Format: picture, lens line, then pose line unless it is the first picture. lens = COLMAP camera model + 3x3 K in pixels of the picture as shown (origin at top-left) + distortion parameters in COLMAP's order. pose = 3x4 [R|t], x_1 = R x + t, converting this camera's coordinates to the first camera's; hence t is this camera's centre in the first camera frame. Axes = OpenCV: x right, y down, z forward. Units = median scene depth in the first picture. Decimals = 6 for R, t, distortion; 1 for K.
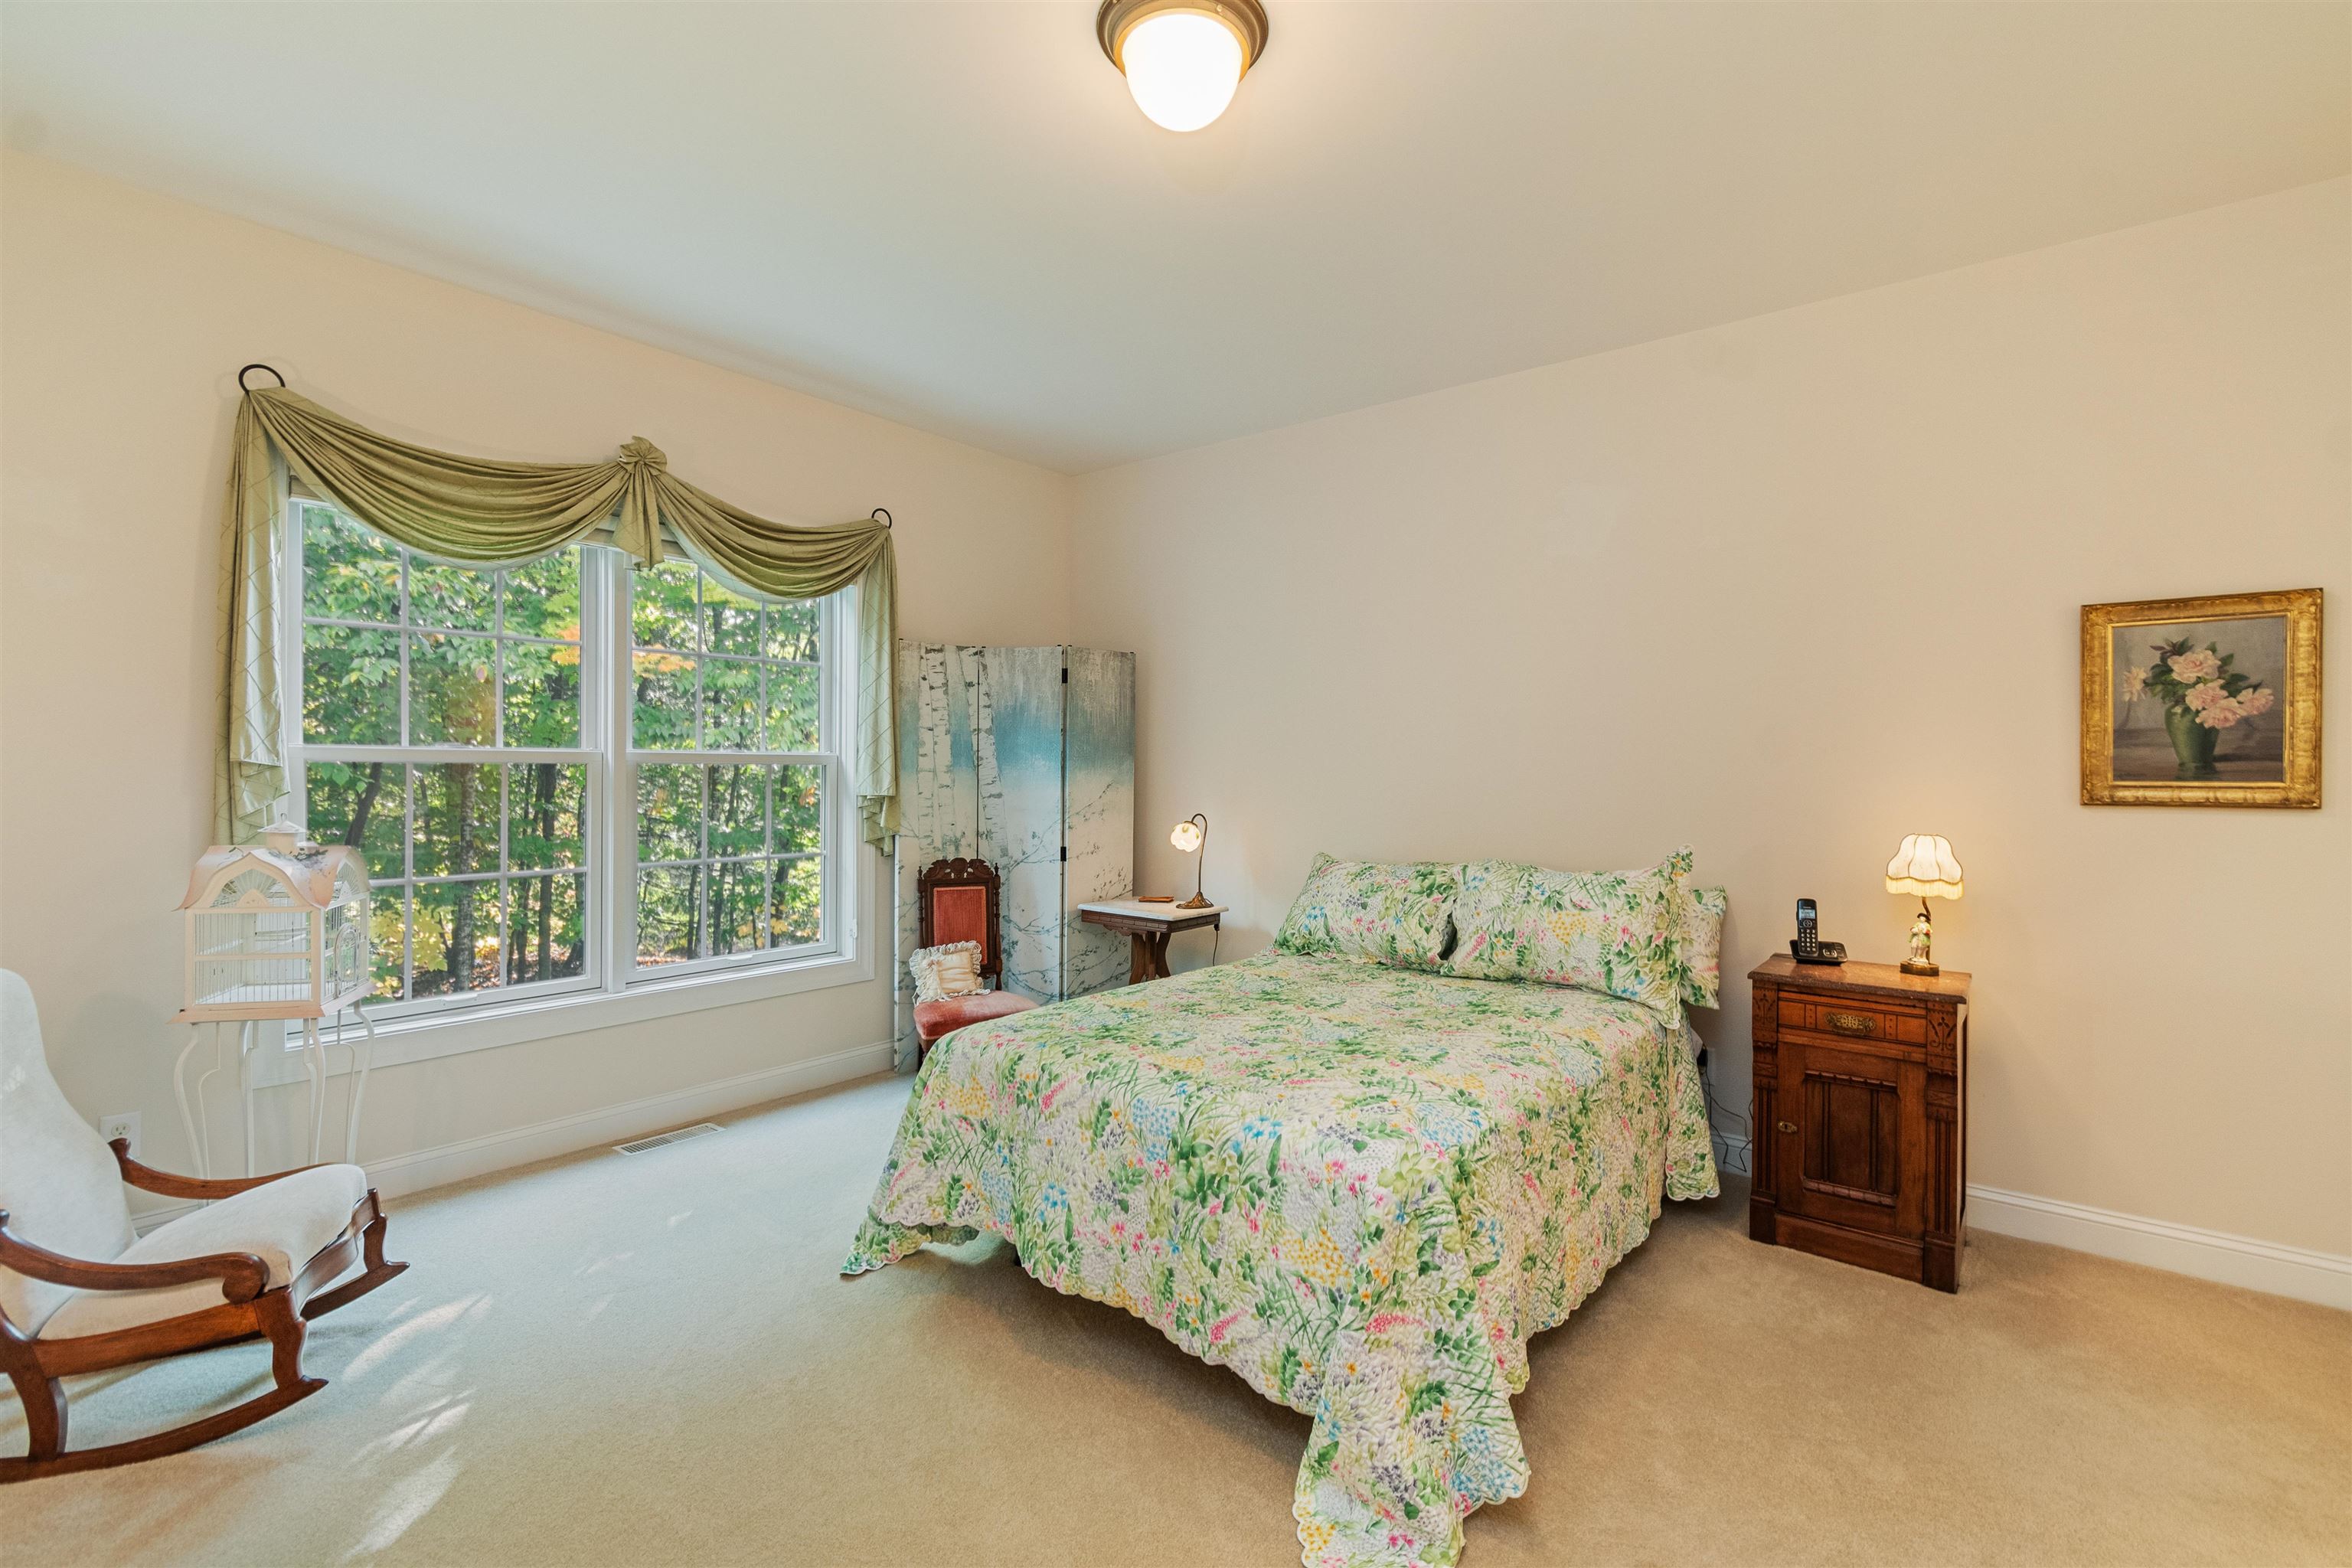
lens RADIAL K [[1068.1, 0, 1182.4], [0, 1068.1, 764.0], [0, 0, 1]] dist [0.000853, 0.000049]
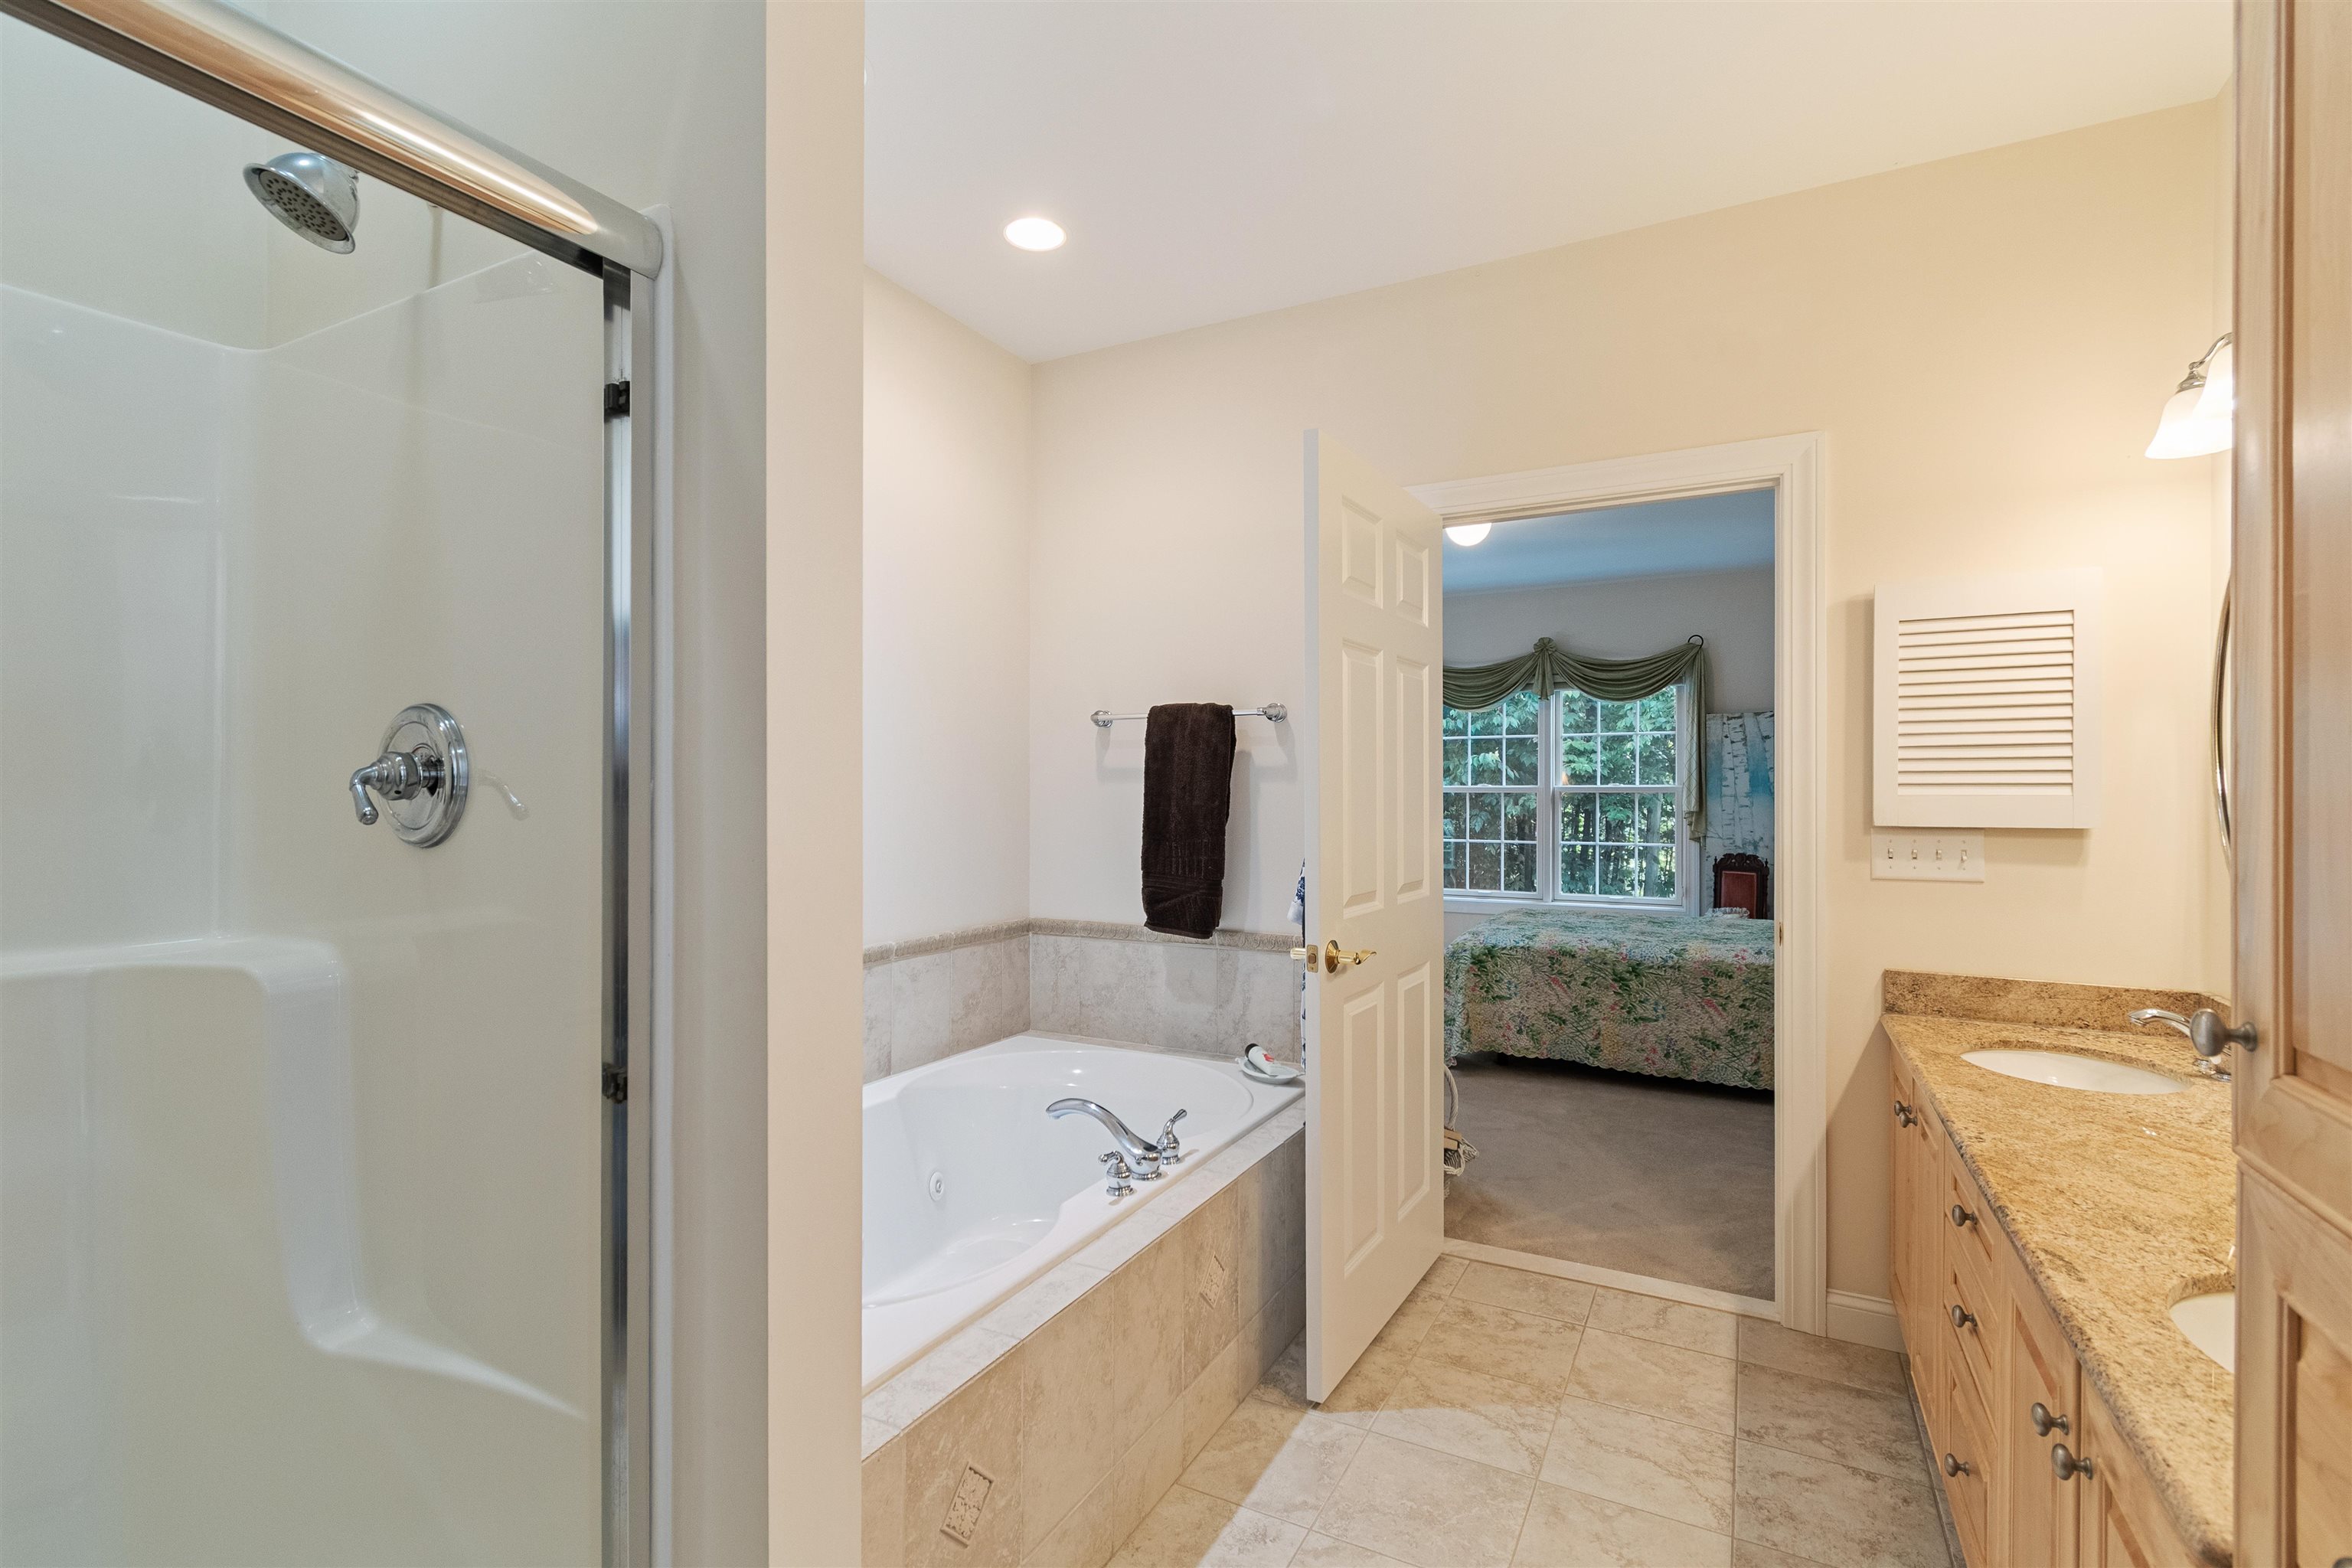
lens RADIAL K [[1044.3, 0, 1176.0], [0, 1044.3, 784.0], [0, 0, 1]] dist [-0.040700, 0.000212]
pose [[0.197065, -0.009772, -0.980342, 1.703015], [-0.001504, 0.999946, -0.010270, 0.008855], [0.980389, 0.003498, 0.197039, -0.132075]]
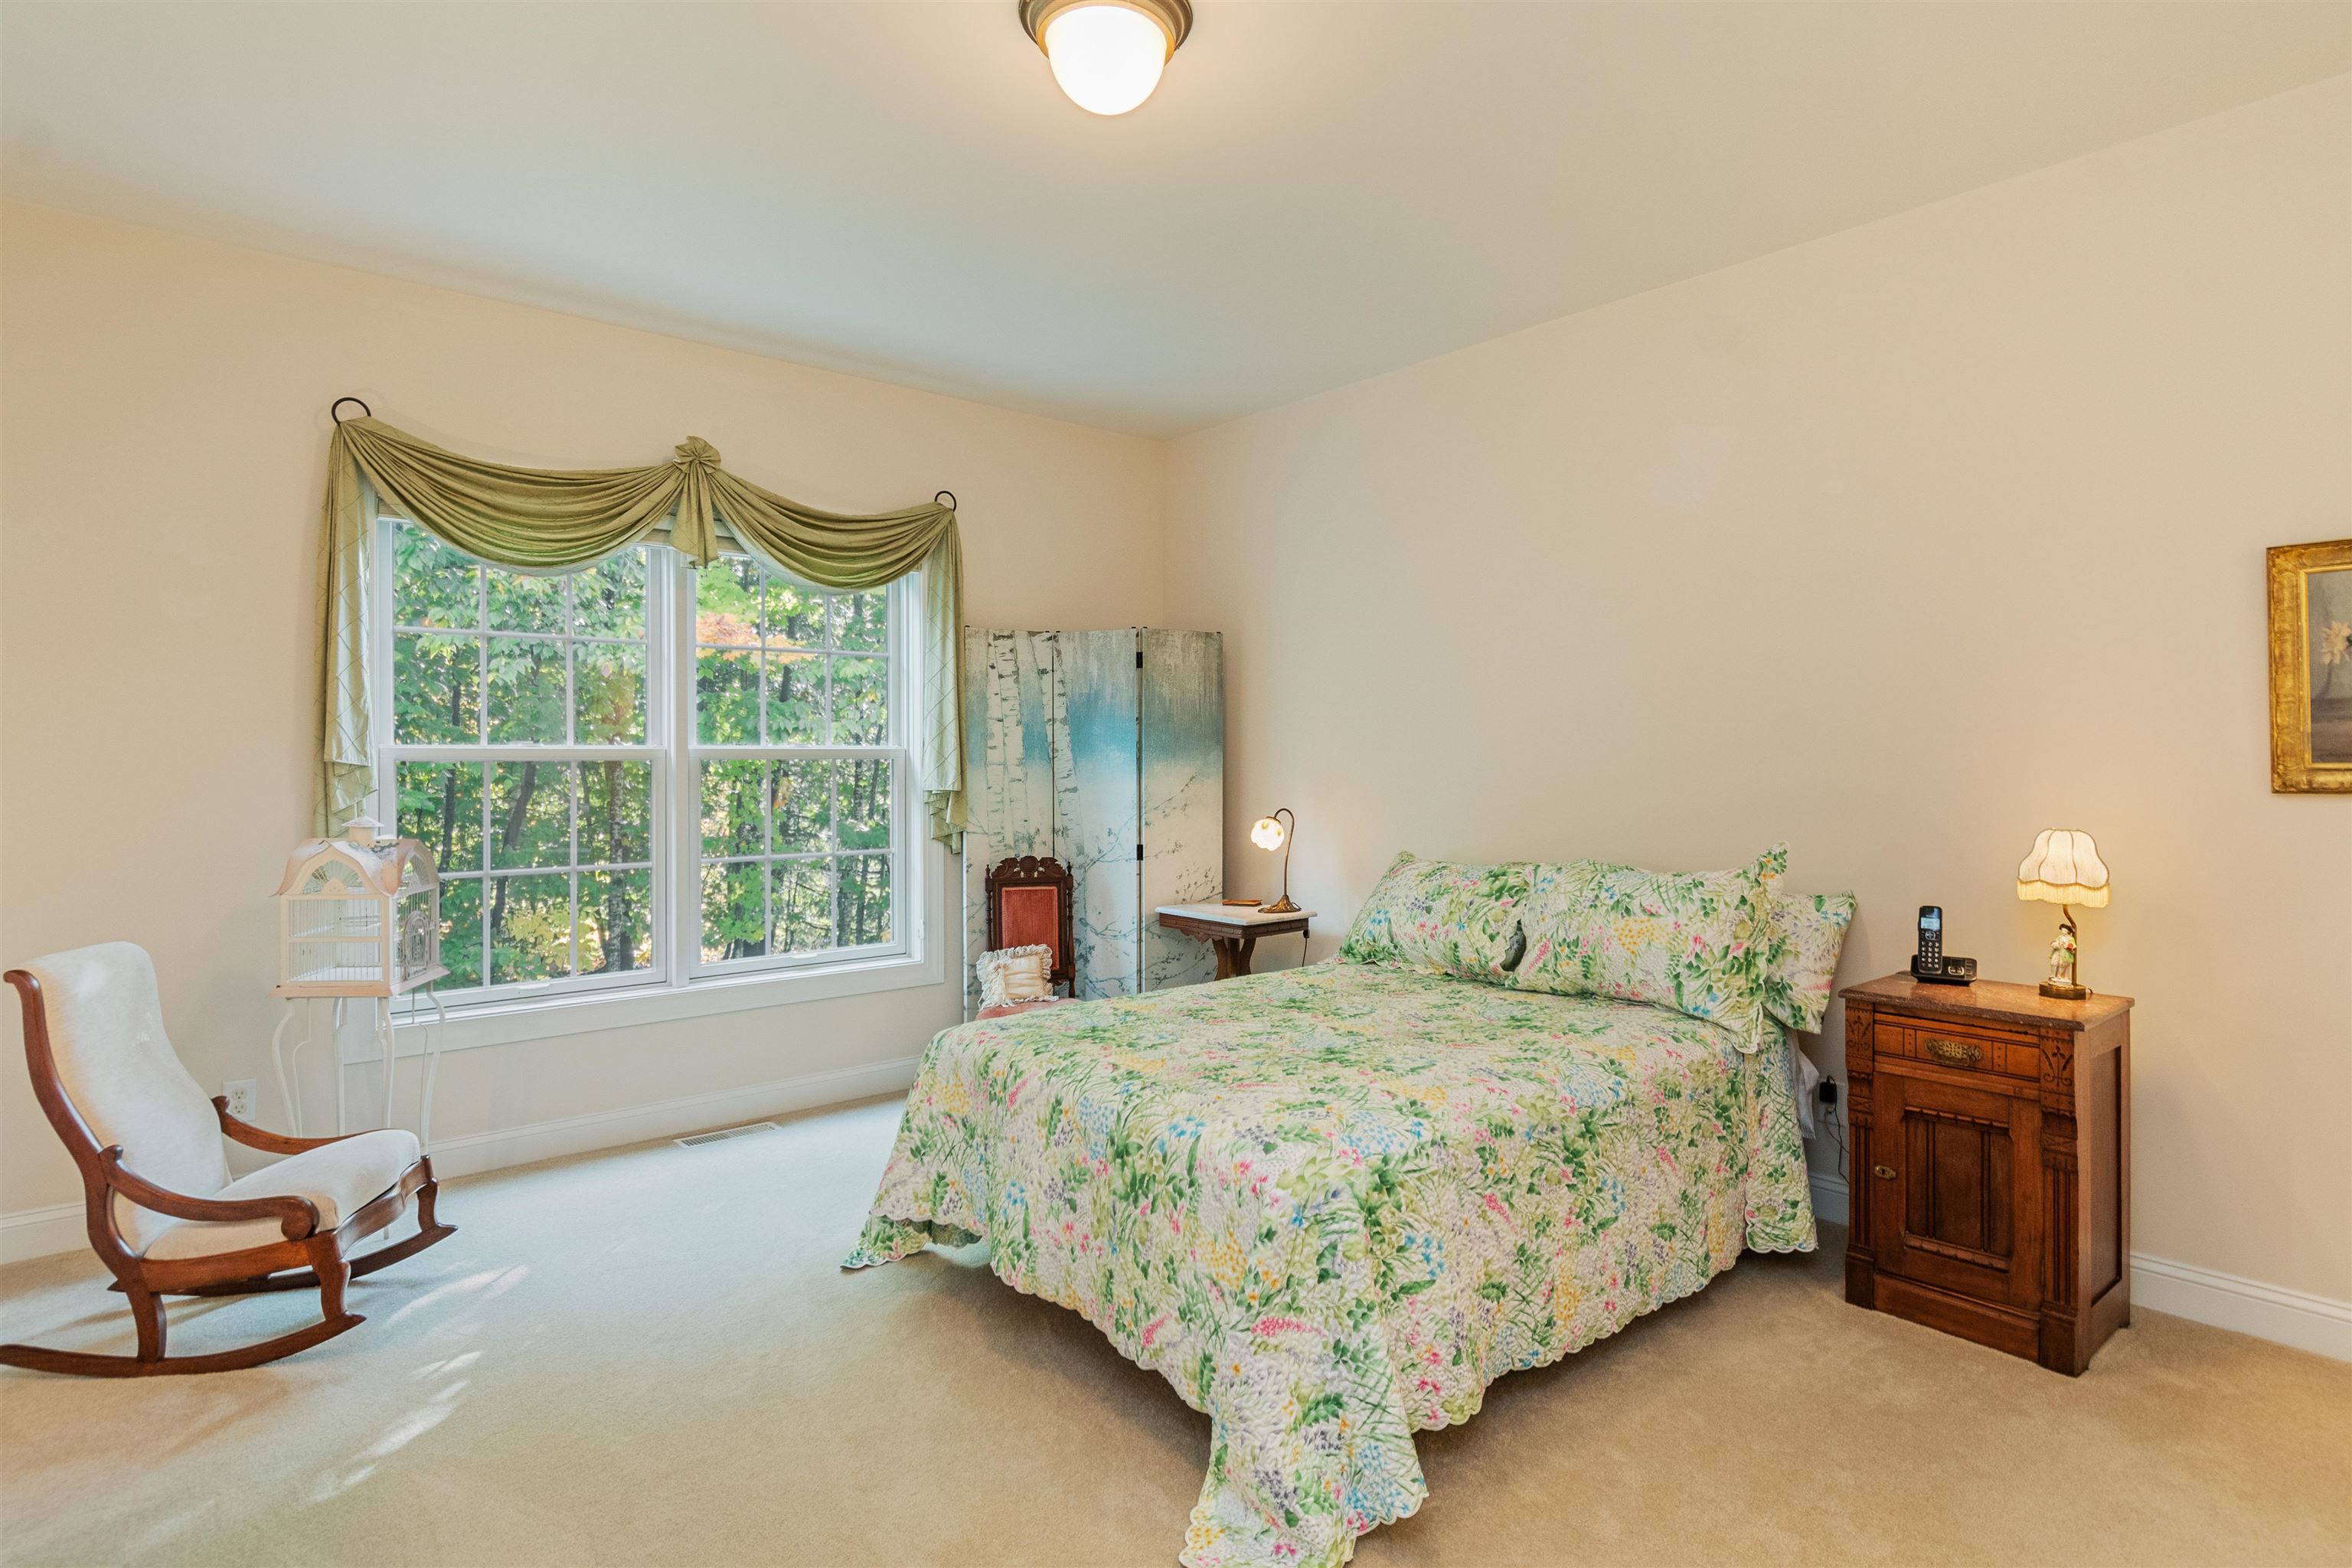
lens RADIAL K [[1242.3, 0, 1178.5], [0, 1242.3, 743.5], [0, 0, 1]] dist [0.000818, -0.000801]
pose [[0.982135, -0.012733, -0.187748, 0.201046], [0.011182, 0.999894, -0.009319, 0.000271], [0.187847, 0.007053, 0.982173, -0.083327]]
